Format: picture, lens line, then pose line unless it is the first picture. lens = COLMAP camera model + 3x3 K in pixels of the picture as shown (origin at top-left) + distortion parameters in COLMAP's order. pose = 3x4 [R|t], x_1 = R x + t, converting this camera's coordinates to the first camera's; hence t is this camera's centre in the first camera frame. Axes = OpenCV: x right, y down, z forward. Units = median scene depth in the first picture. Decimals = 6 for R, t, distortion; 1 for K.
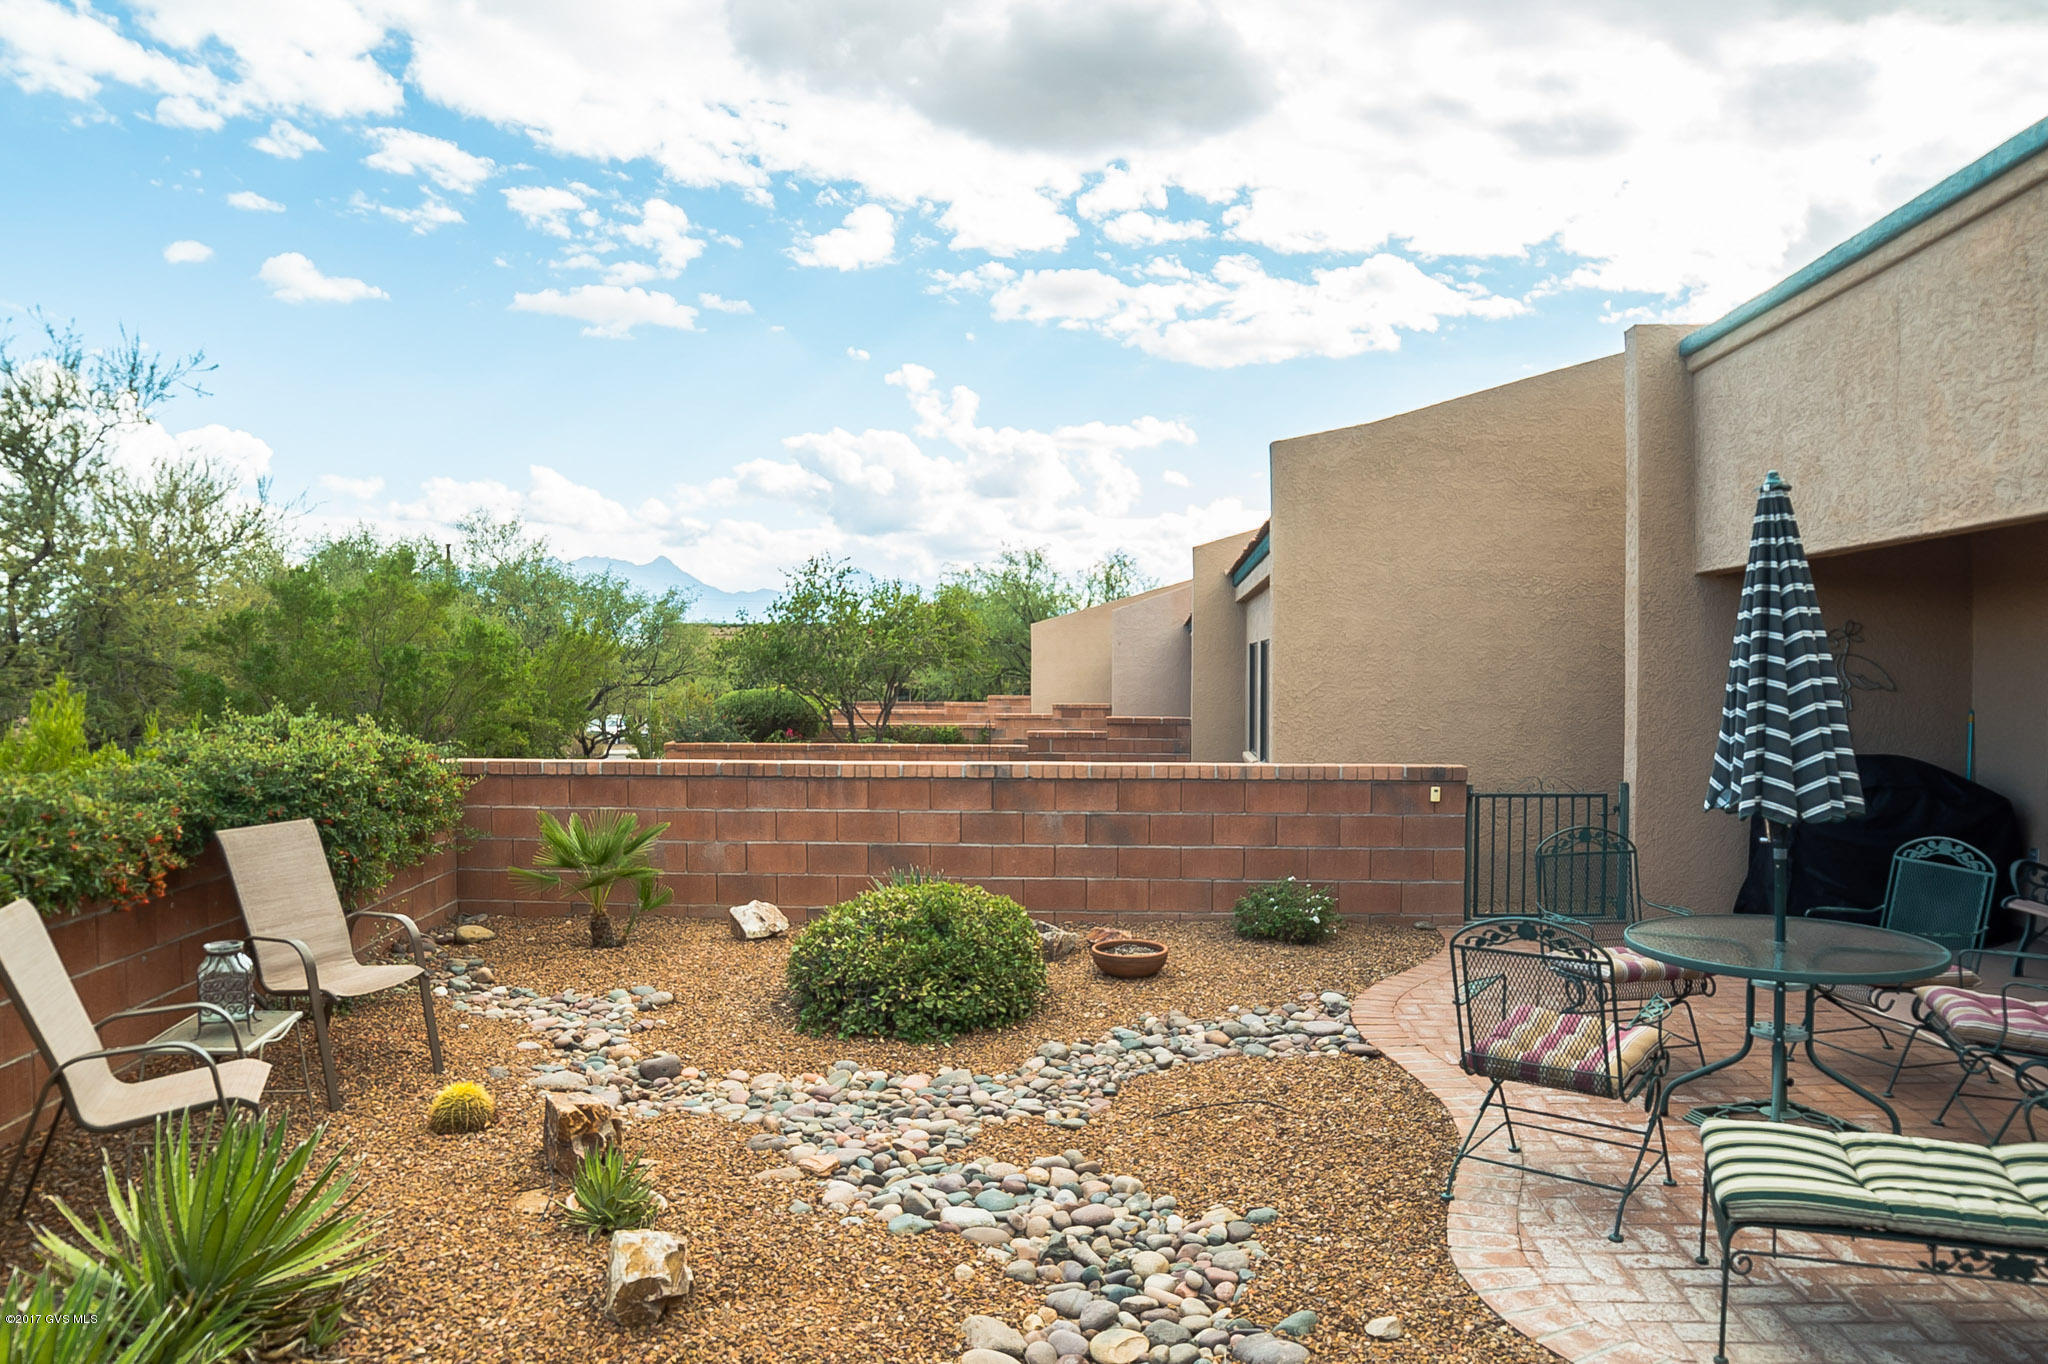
lens RADIAL K [[1372.4, 0, 1024.0], [0, 1372.4, 682.0], [0, 0, 1]] dist [-0.106279, 0.074980]
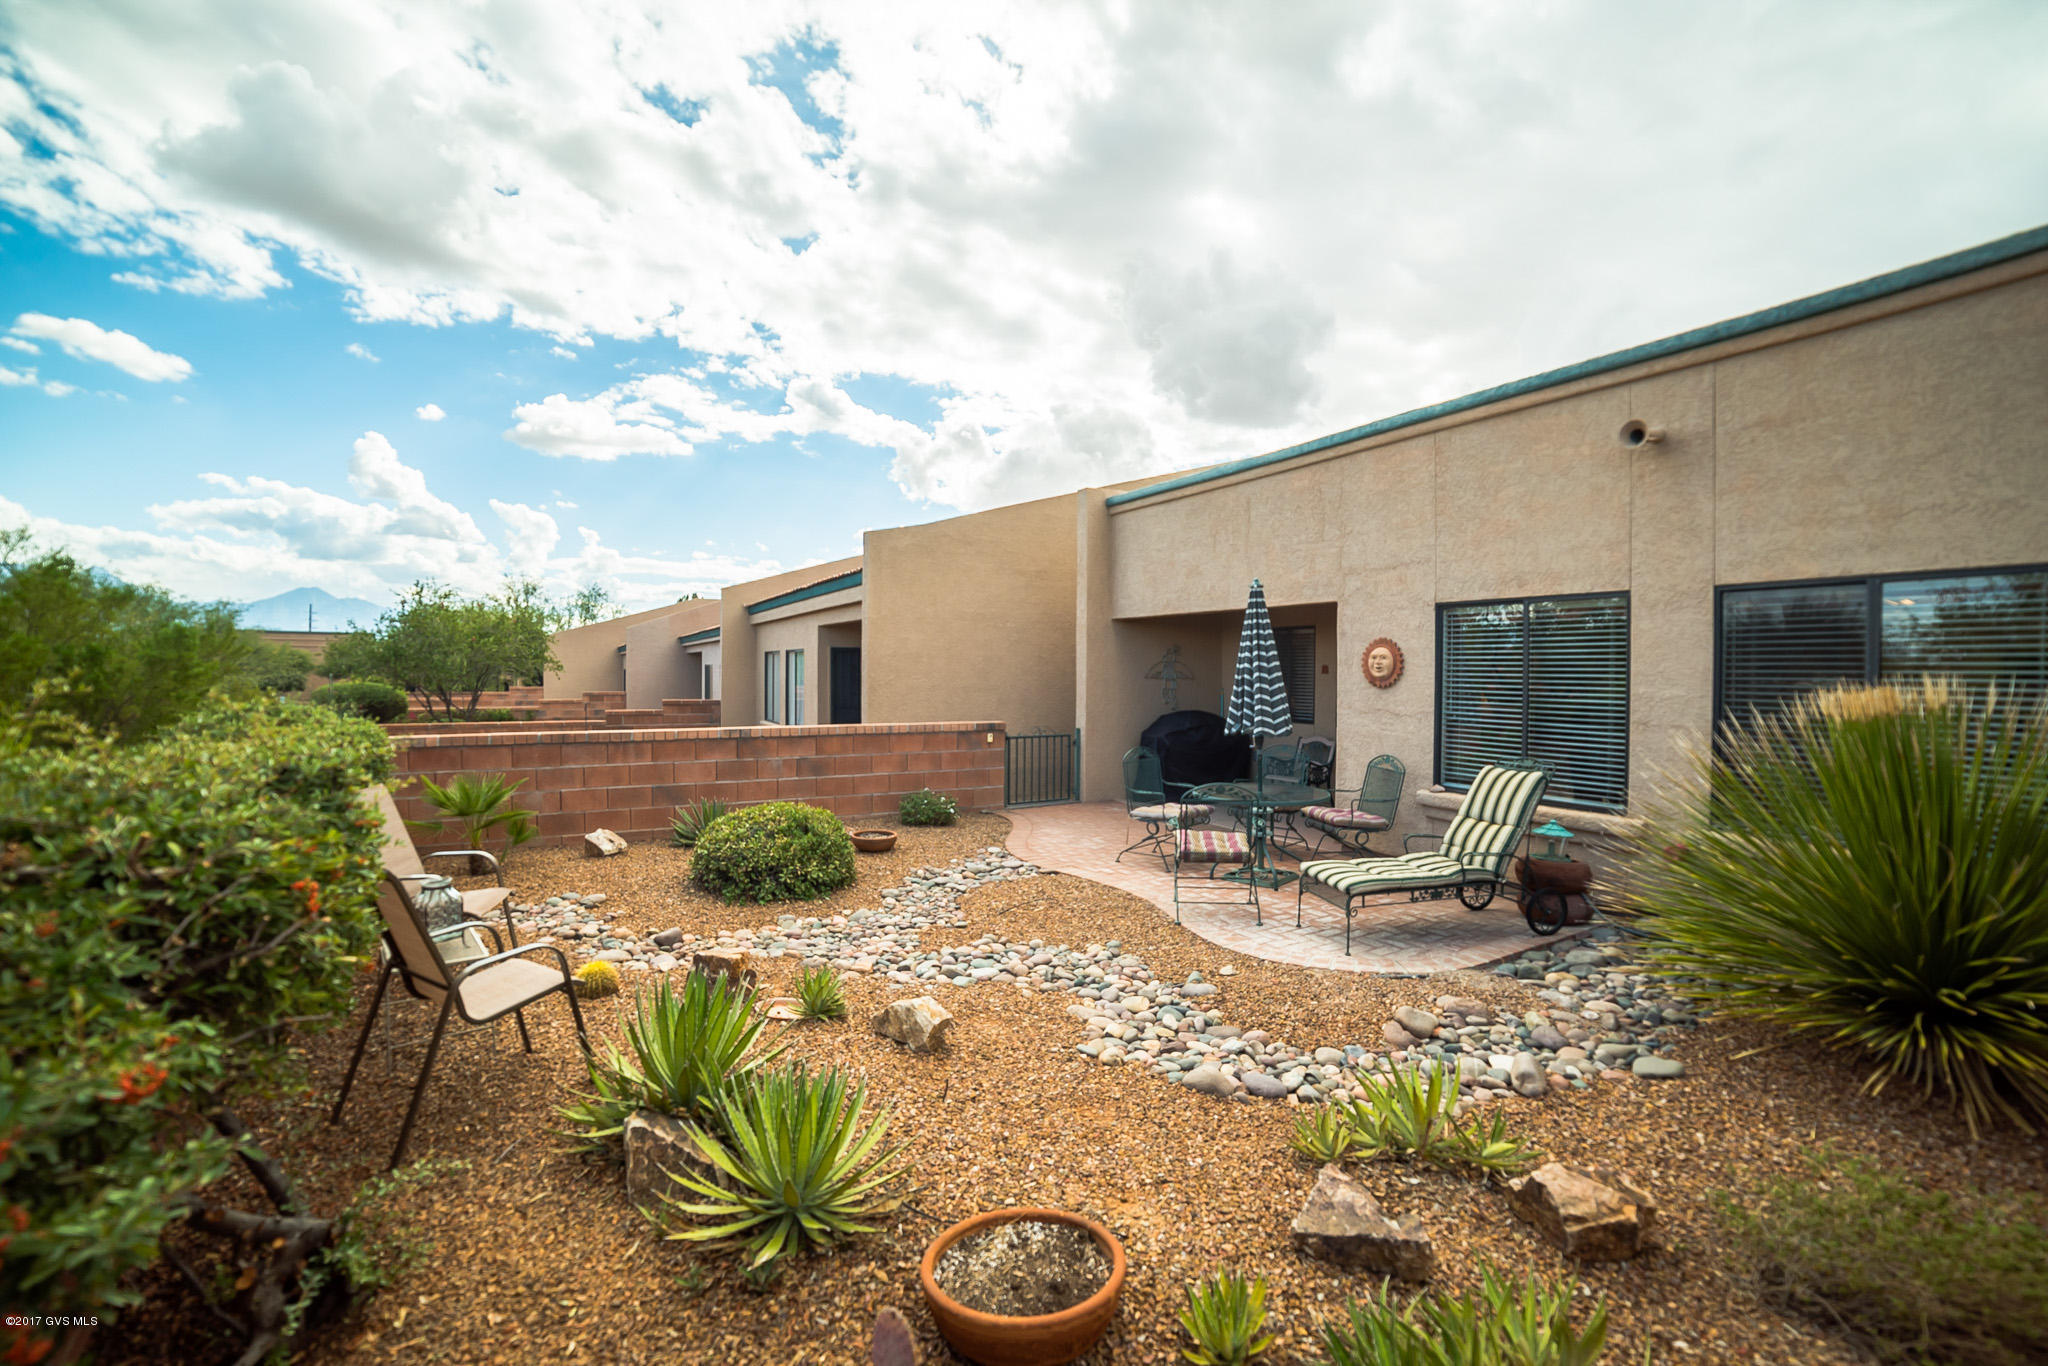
lens RADIAL K [[865.4, 0, 1058.4], [0, 865.4, 688.3], [0, 0, 1]] dist [-0.098961, 0.038253]
pose [[0.830938, -0.008989, 0.556293, -0.259956], [0.001356, 0.999899, 0.014132, 0.001446], [-0.556364, -0.010989, 0.830866, 0.004377]]
